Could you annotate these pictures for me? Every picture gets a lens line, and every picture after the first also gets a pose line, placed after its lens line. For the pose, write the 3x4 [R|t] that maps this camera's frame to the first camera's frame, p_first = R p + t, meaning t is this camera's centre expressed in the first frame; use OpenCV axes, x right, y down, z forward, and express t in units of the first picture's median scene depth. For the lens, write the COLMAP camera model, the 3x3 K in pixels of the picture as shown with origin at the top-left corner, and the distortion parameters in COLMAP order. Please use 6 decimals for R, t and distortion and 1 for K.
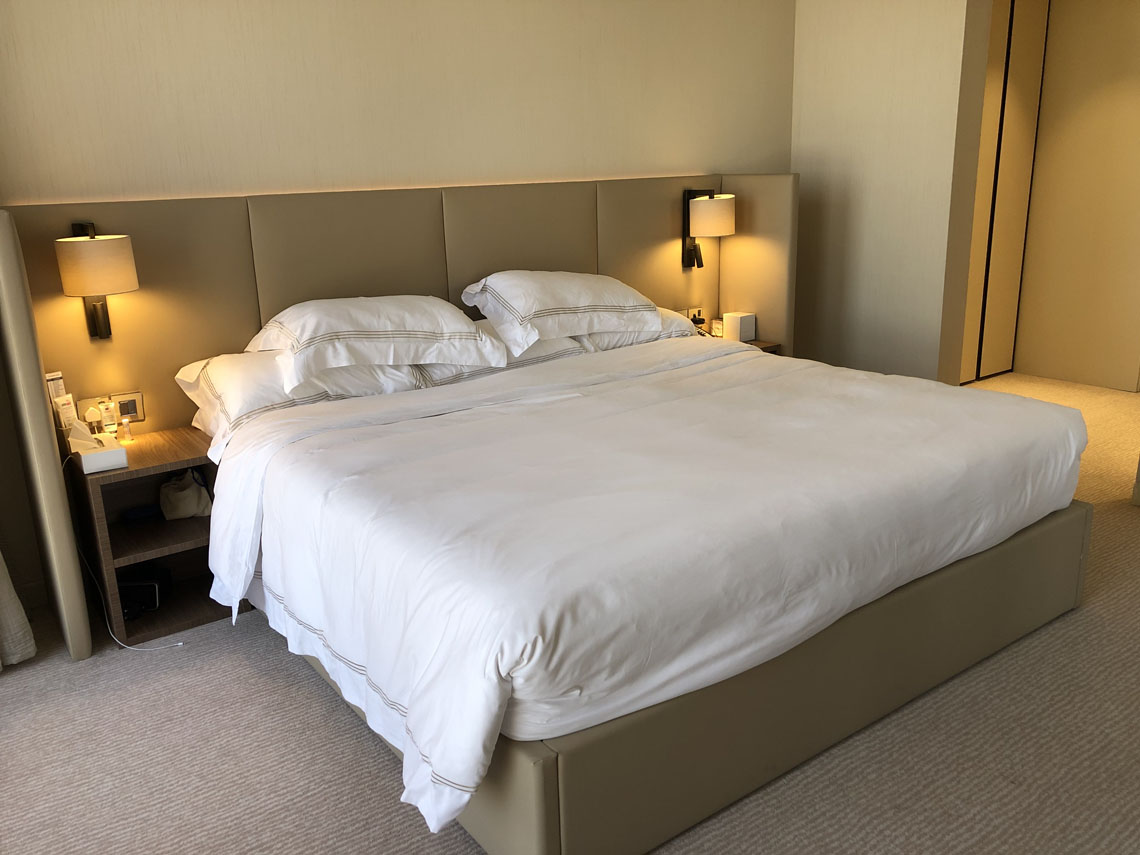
lens RADIAL K [[936.1, 0, 572.9], [0, 936.1, 424.3], [0, 0, 1]] dist [0.073414, -0.113578]
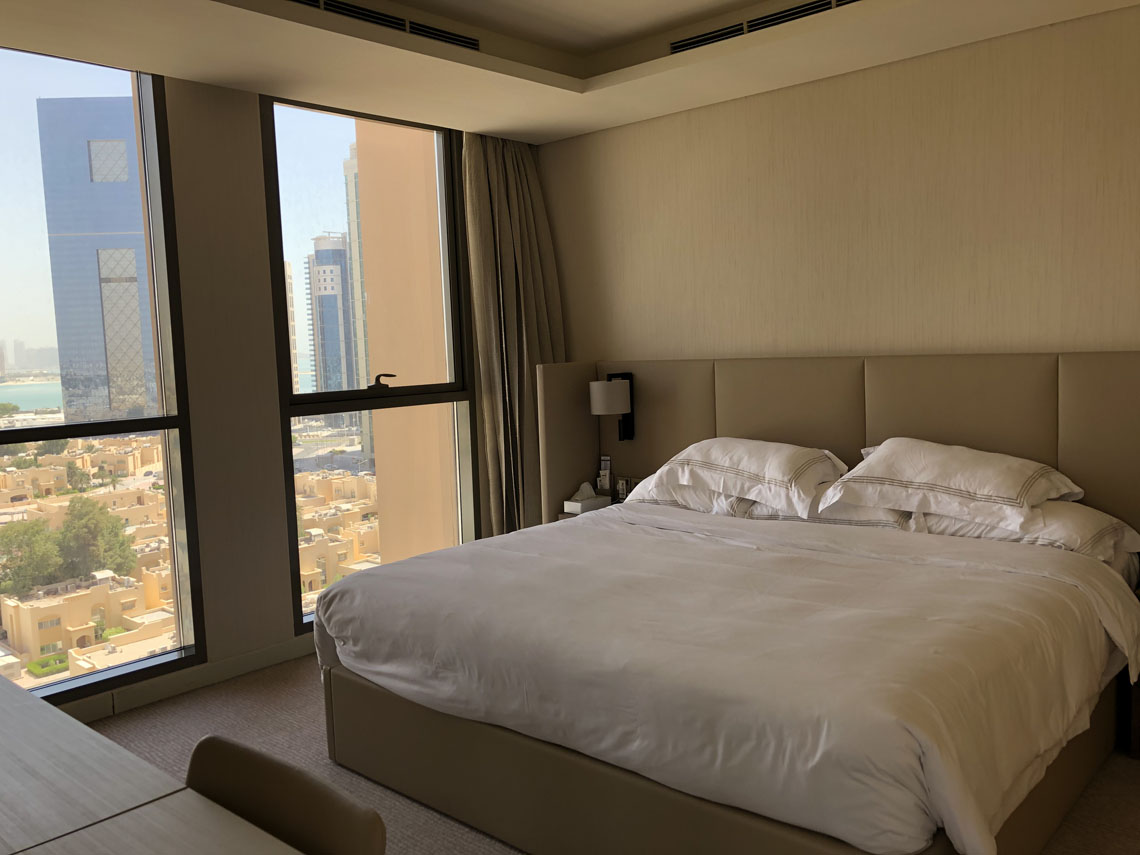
lens RADIAL K [[936.1, 0, 572.9], [0, 936.1, 424.3], [0, 0, 1]] dist [0.073414, -0.113578]
pose [[0.199241, 0.106426, -0.974154, 0.993853], [-0.233677, 0.970568, 0.058241, -0.180943], [0.951682, 0.216034, 0.218246, 0.517577]]
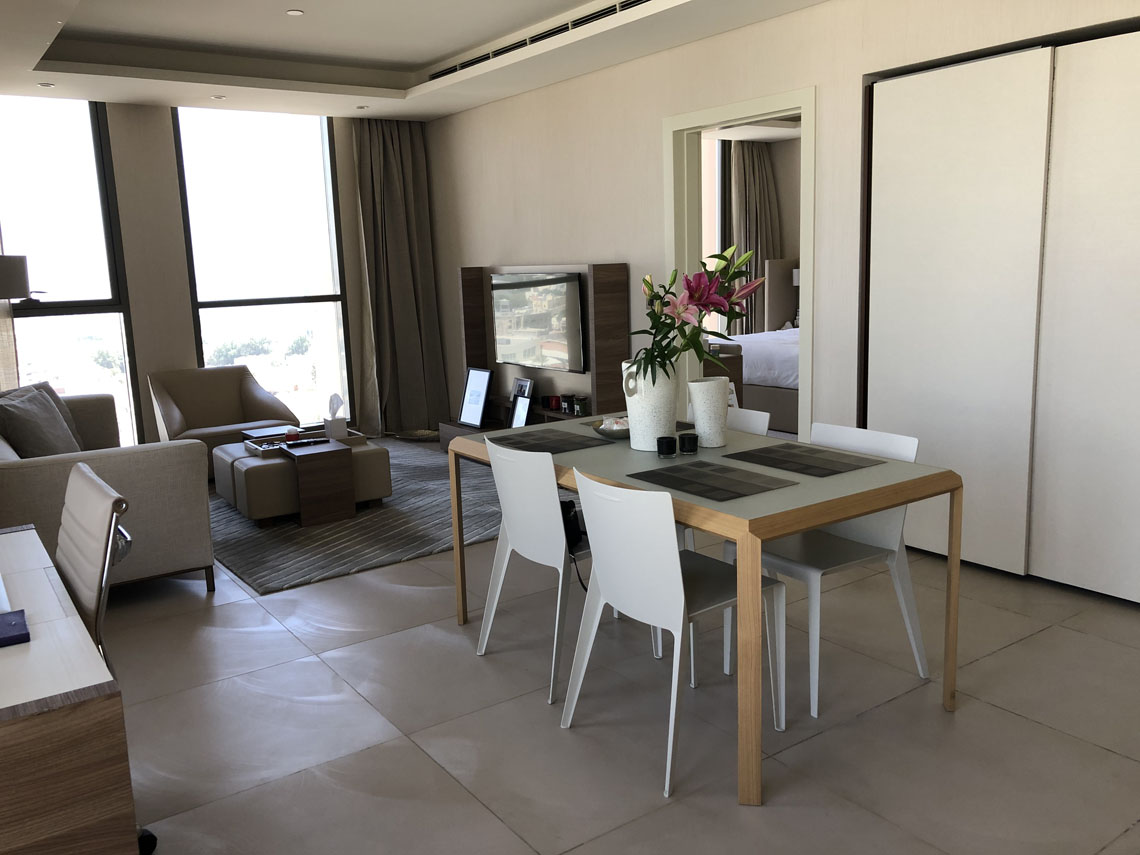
lens RADIAL K [[936.1, 0, 572.9], [0, 936.1, 424.3], [0, 0, 1]] dist [0.073414, -0.113578]
pose [[-0.015779, 0.201169, -0.979429, 2.551881], [-0.234359, 0.951520, 0.199213, -0.128602], [0.972022, 0.232682, 0.032132, 0.199827]]
